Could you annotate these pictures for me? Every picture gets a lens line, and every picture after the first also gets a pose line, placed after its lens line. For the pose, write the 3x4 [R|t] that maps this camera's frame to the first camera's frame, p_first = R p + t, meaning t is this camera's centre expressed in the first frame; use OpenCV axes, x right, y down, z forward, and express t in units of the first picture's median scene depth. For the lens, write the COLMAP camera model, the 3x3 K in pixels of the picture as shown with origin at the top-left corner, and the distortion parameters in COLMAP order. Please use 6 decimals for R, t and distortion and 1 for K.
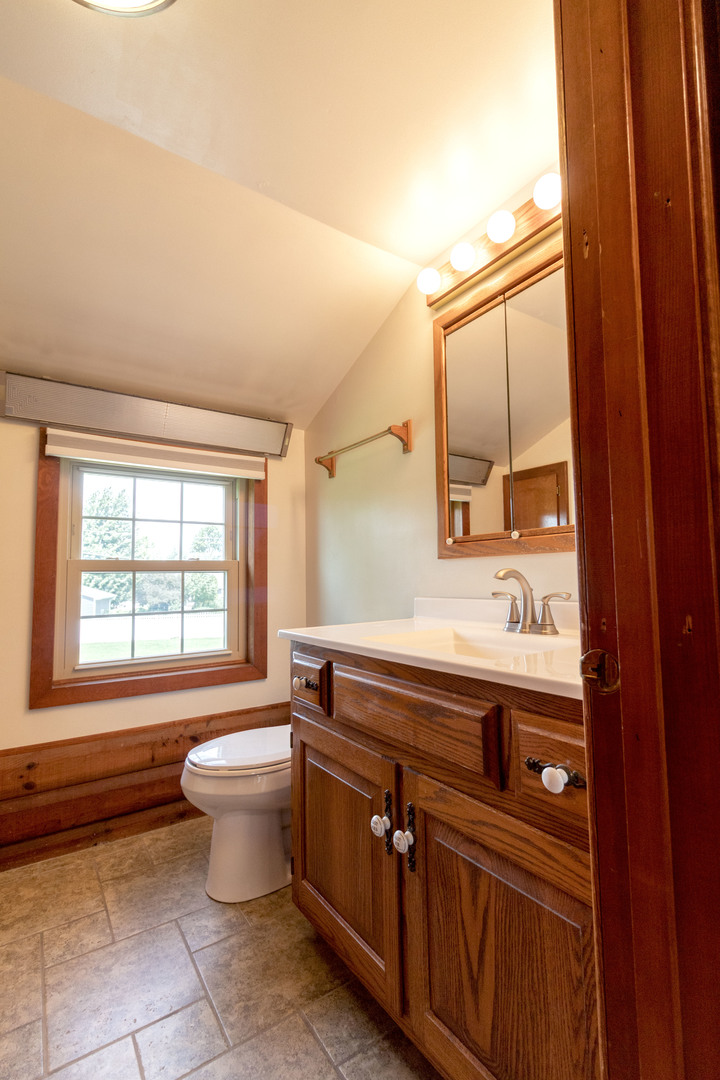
lens RADIAL K [[501.0, 0, 363.7], [0, 501.0, 544.5], [0, 0, 1]] dist [0.004369, 0.000807]
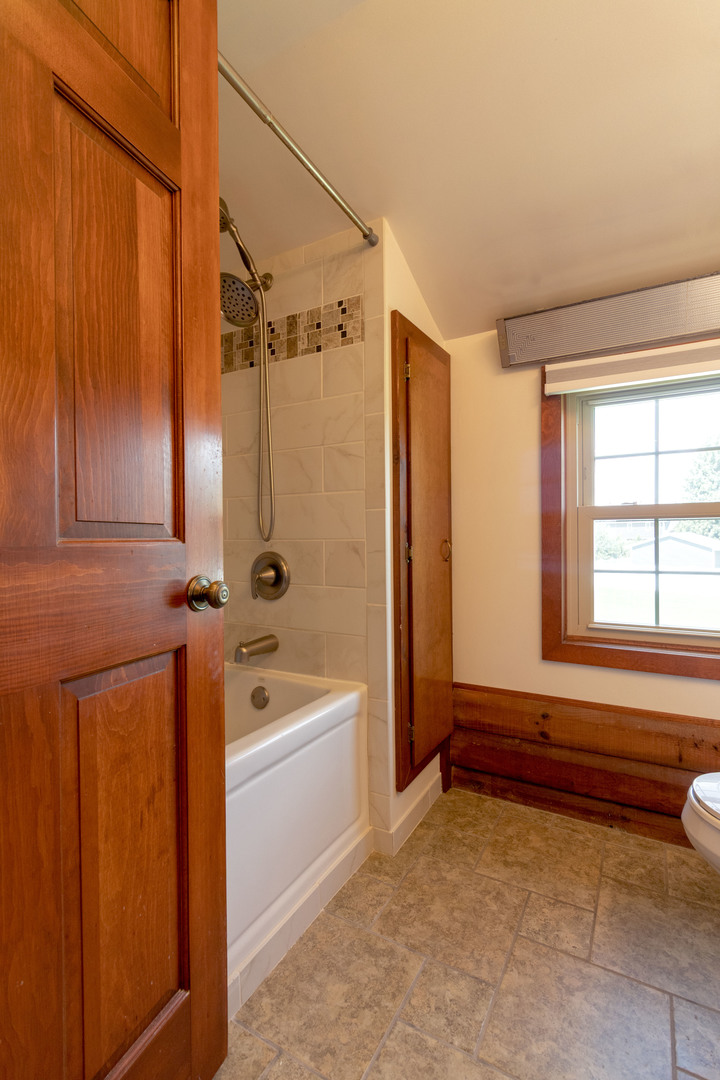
lens RADIAL K [[501.0, 0, 359.9], [0, 501.0, 539.0], [0, 0, 1]] dist [0.004369, 0.000807]
pose [[0.447091, 0.023685, -0.894175, 0.051991], [0.067088, 0.995946, 0.059925, 0.008048], [0.891969, -0.086781, 0.443689, 0.261127]]
